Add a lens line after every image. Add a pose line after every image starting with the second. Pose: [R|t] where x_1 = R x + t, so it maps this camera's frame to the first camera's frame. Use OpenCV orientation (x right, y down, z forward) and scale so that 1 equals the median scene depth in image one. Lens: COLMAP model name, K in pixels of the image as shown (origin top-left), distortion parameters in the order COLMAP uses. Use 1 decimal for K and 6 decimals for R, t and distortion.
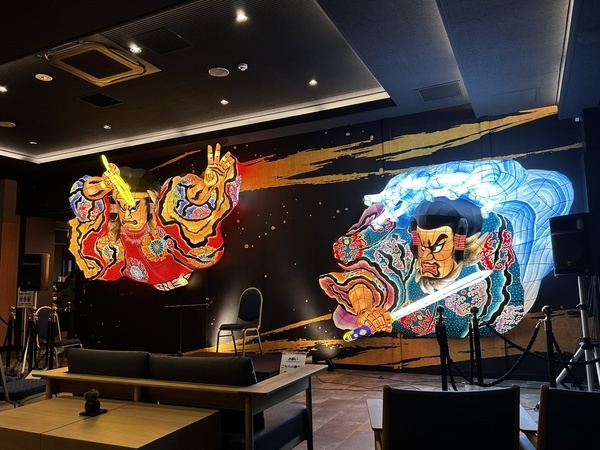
lens RADIAL K [[481.5, 0, 300.0], [0, 481.5, 225.0], [0, 0, 1]] dist [0.006622, 0.001504]
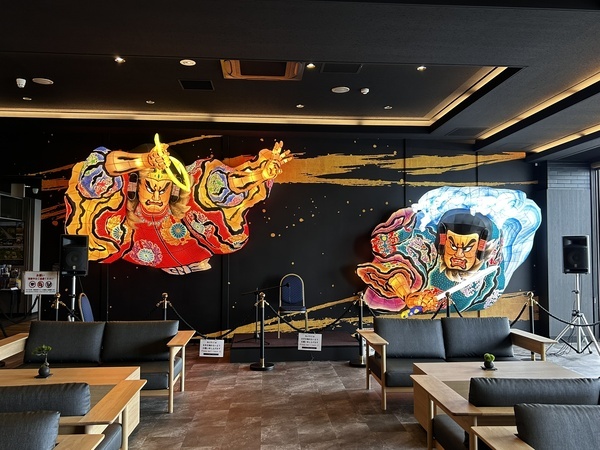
lens RADIAL K [[520.7, 0, 300.0], [0, 520.7, 225.0], [0, 0, 1]] dist [0.001260, 0.001243]
pose [[0.870052, 0.051570, 0.490256, -0.690420], [-0.081212, 0.995919, 0.039366, -0.031345], [-0.486225, -0.074065, 0.870689, -0.042943]]
